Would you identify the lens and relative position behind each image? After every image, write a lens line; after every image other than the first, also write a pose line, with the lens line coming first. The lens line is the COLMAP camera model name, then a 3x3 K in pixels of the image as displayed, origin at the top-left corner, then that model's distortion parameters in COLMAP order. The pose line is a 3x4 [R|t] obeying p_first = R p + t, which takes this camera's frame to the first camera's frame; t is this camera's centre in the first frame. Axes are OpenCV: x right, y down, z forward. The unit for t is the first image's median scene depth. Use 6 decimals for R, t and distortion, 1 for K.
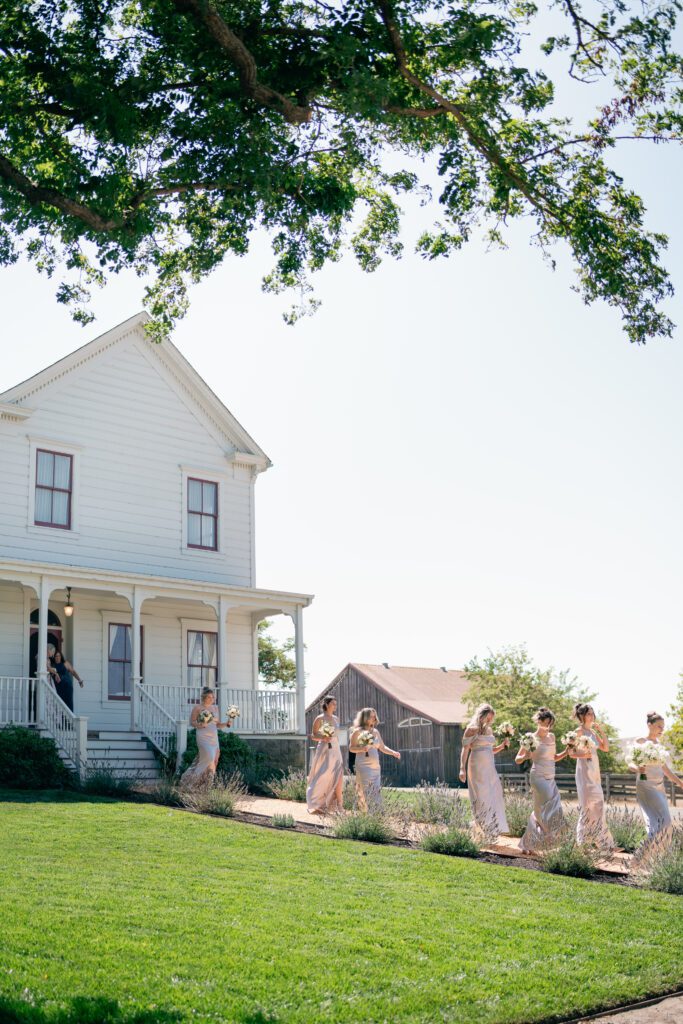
lens RADIAL K [[1078.0, 0, 341.5], [0, 1078.0, 512.0], [0, 0, 1]] dist [-0.126253, -0.005591]
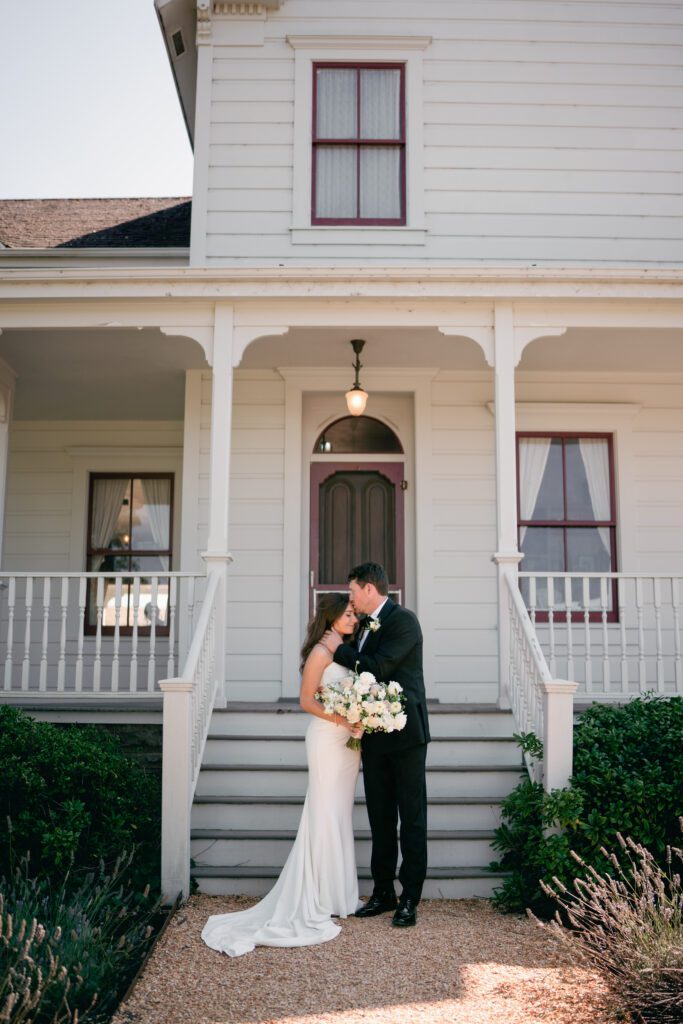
lens RADIAL K [[1190.4, 0, 341.5], [0, 1190.4, 512.0], [0, 0, 1]] dist [-0.122559, 0.005641]
pose [[0.764085, -0.090404, -0.638750, 0.014732], [0.139279, 0.989898, 0.026505, 0.111573], [0.629902, -0.109216, 0.768958, 0.608229]]
